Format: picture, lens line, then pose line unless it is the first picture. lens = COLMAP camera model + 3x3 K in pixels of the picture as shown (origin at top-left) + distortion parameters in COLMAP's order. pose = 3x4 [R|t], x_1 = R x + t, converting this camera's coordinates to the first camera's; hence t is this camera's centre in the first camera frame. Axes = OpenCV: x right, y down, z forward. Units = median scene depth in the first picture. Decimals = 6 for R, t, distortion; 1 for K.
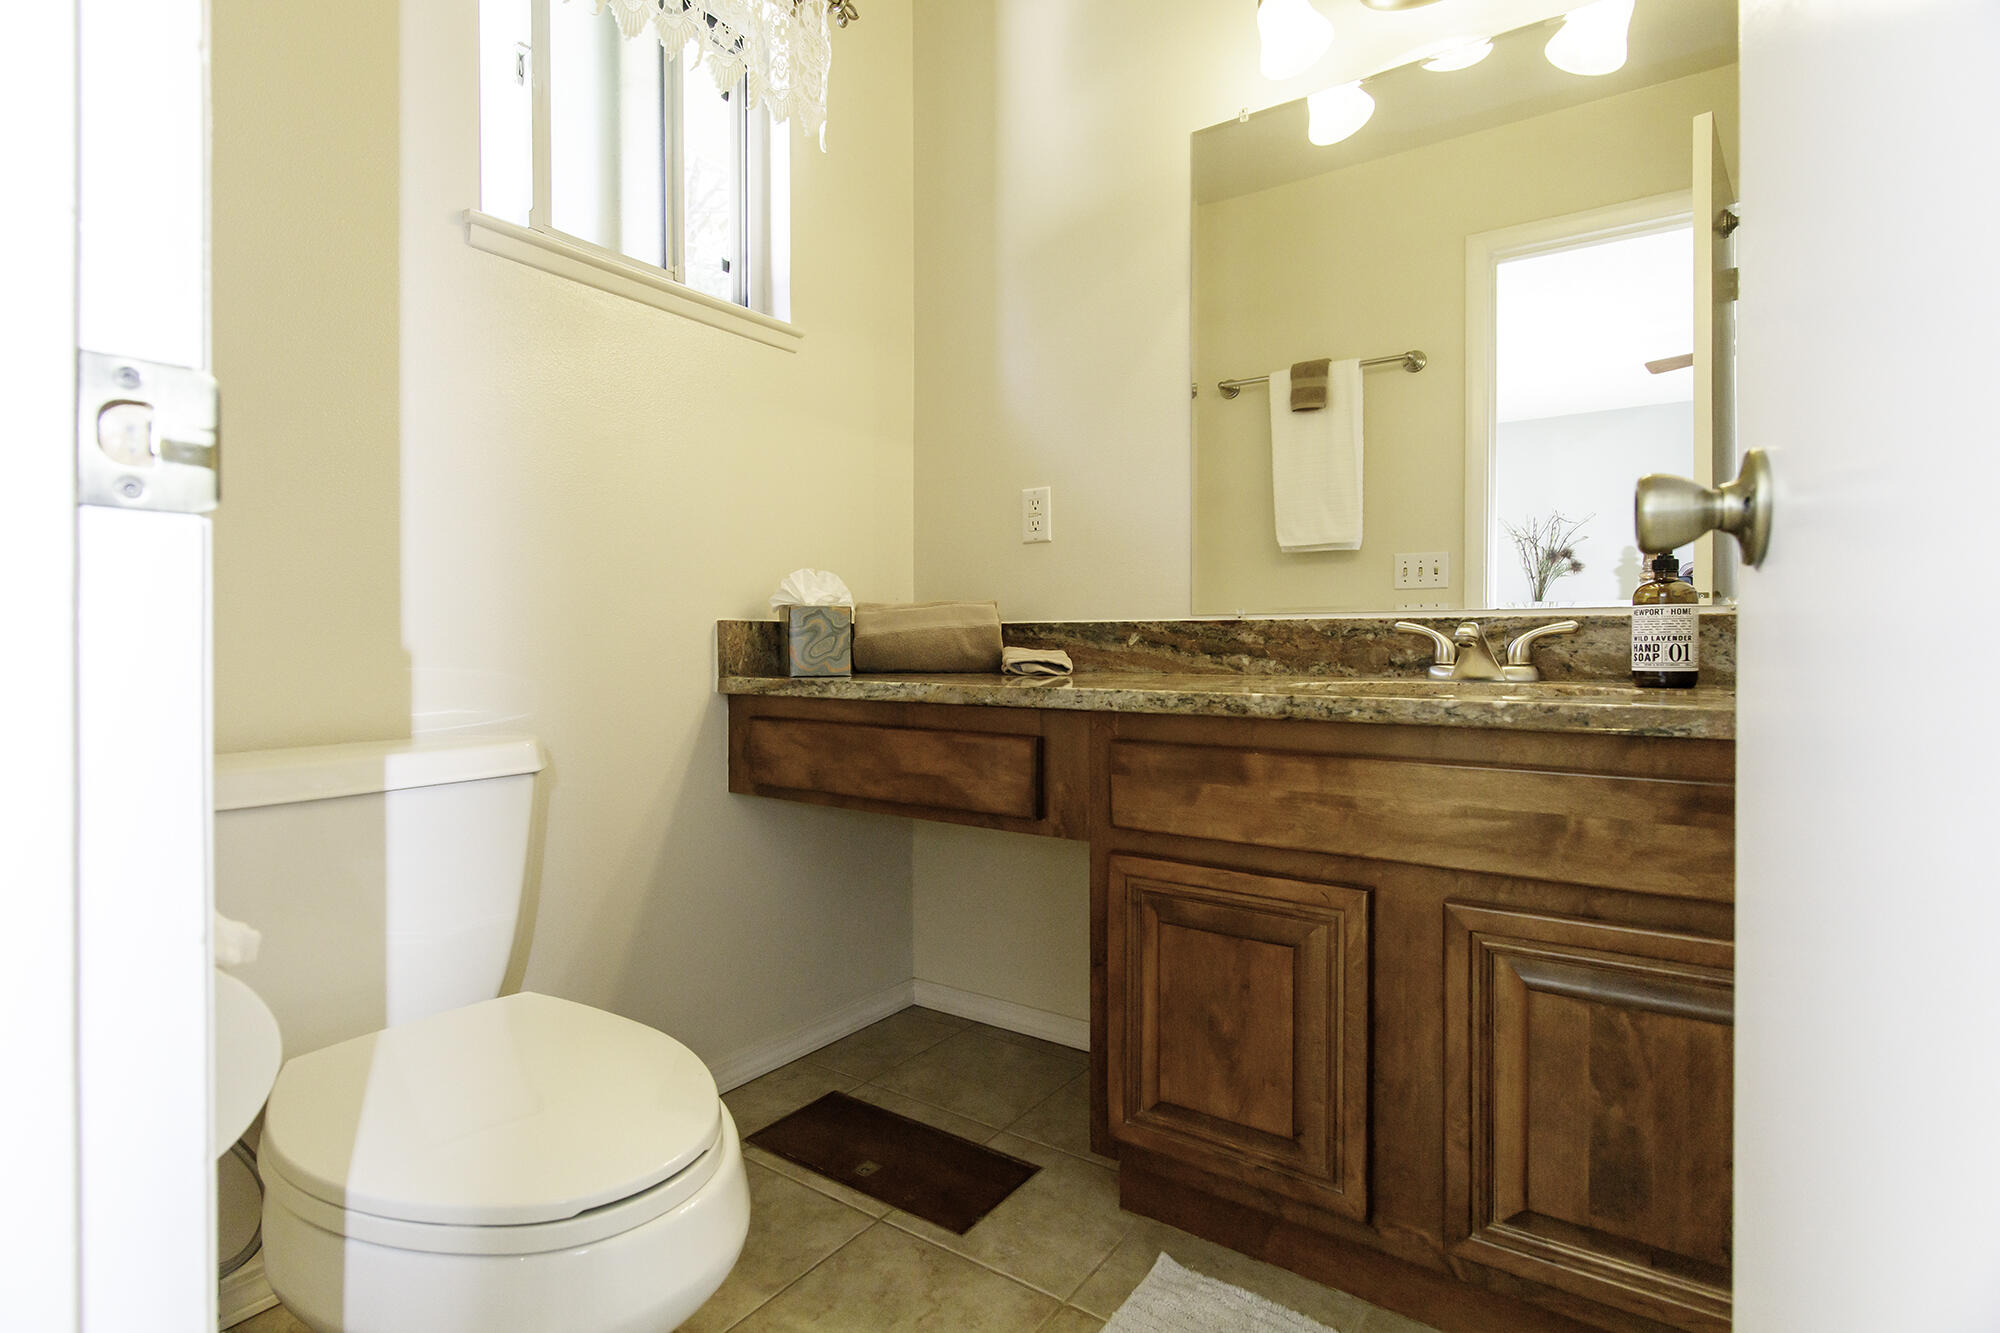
lens RADIAL K [[973.8, 0, 1000.0], [0, 973.8, 666.5], [0, 0, 1]] dist [0.000001, 0.000142]
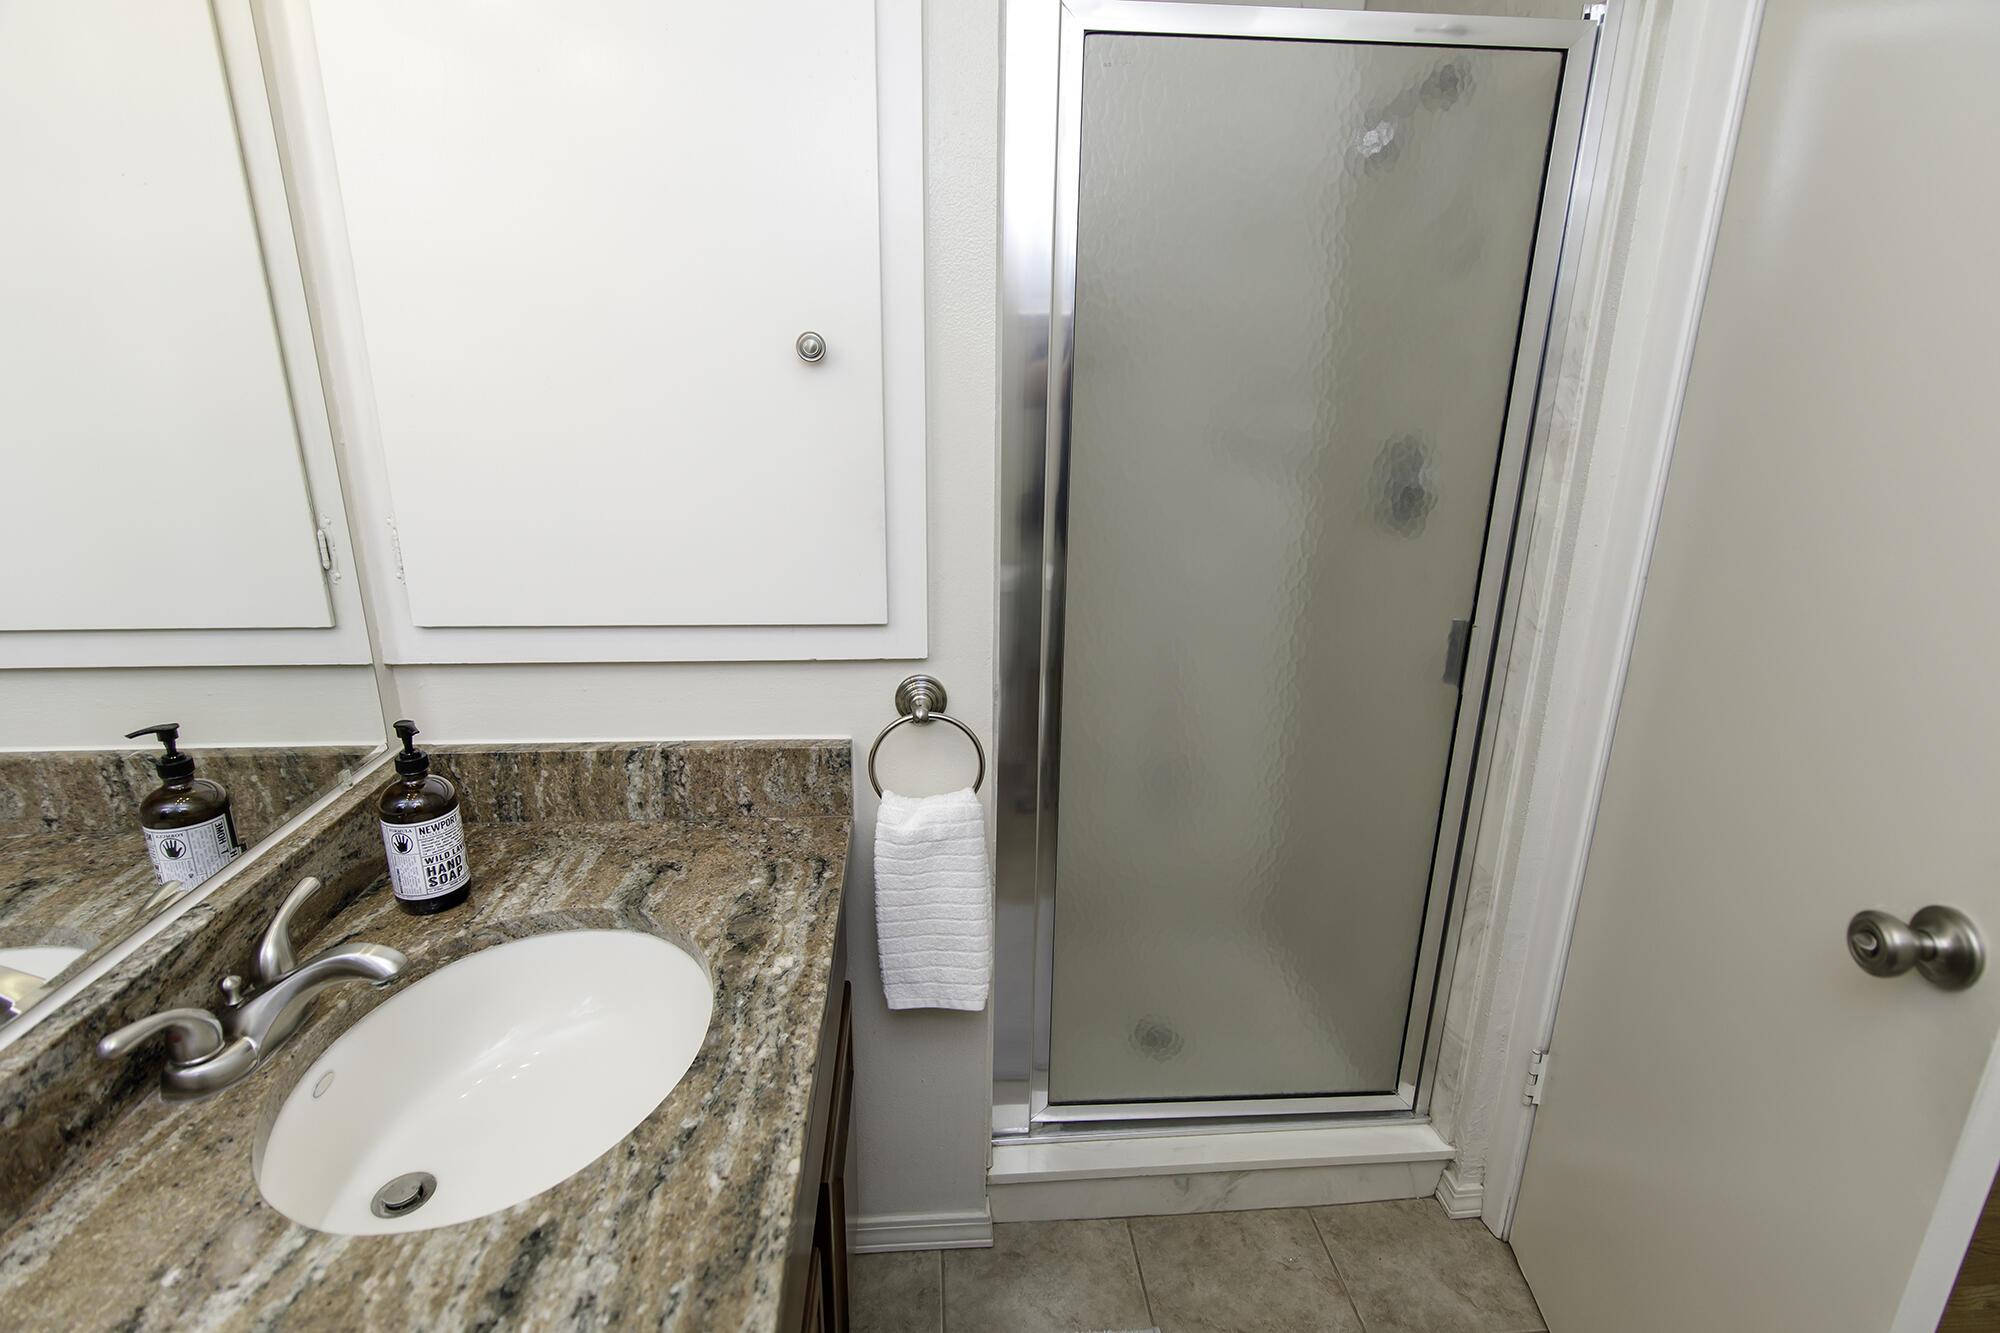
lens RADIAL K [[973.8, 0, 1000.0], [0, 973.8, 666.5], [0, 0, 1]] dist [0.000001, 0.000142]
pose [[-0.632728, -0.232947, 0.738506, -0.143426], [-0.002558, 0.954305, 0.298824, -0.342837], [-0.774370, 0.187186, -0.604411, 0.909417]]
